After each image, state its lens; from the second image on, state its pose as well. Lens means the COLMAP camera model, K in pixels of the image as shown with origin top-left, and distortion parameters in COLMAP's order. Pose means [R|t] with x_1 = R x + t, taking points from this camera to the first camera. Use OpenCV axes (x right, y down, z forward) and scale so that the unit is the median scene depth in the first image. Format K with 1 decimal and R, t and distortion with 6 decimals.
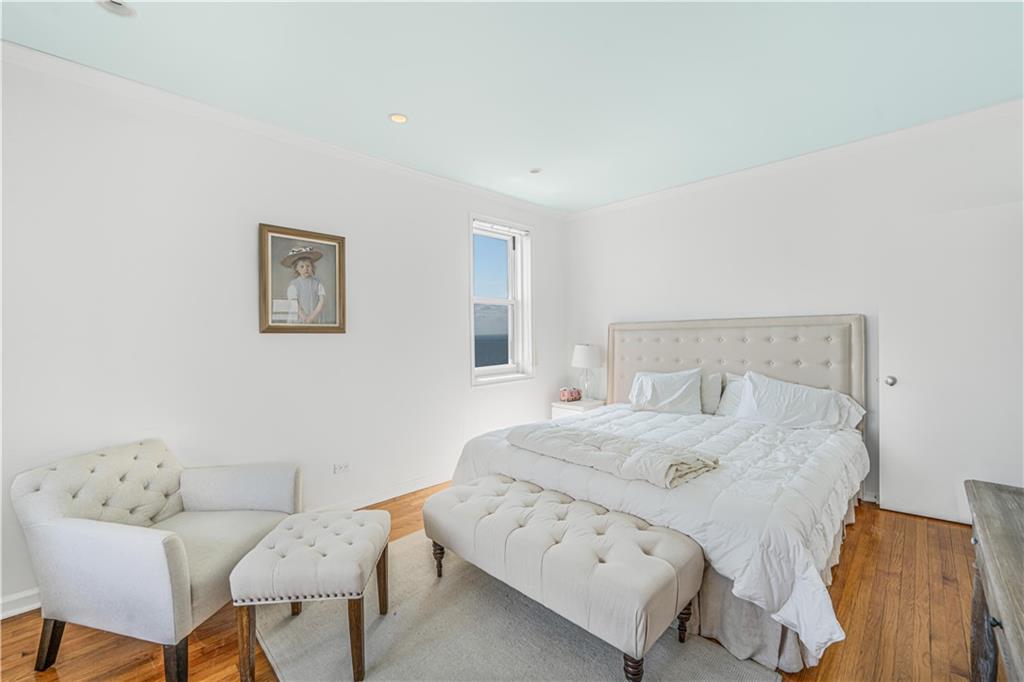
lens RADIAL K [[426.1, 0, 504.1], [0, 426.1, 337.2], [0, 0, 1]] dist [0.001537, -0.000144]
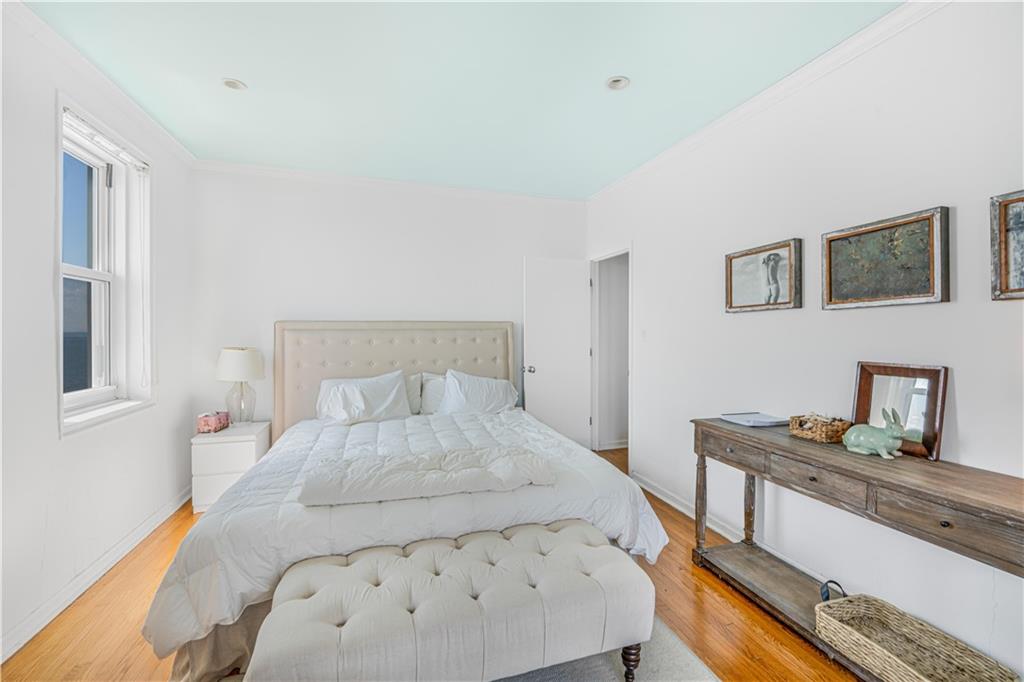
lens RADIAL K [[424.8, 0, 513.8], [0, 424.8, 334.4], [0, 0, 1]] dist [-0.016185, -0.000334]
pose [[0.448461, 0.011925, 0.893723, -0.305014], [0.000154, 0.999910, -0.013420, 0.003421], [-0.893802, 0.006156, 0.448419, 0.328758]]
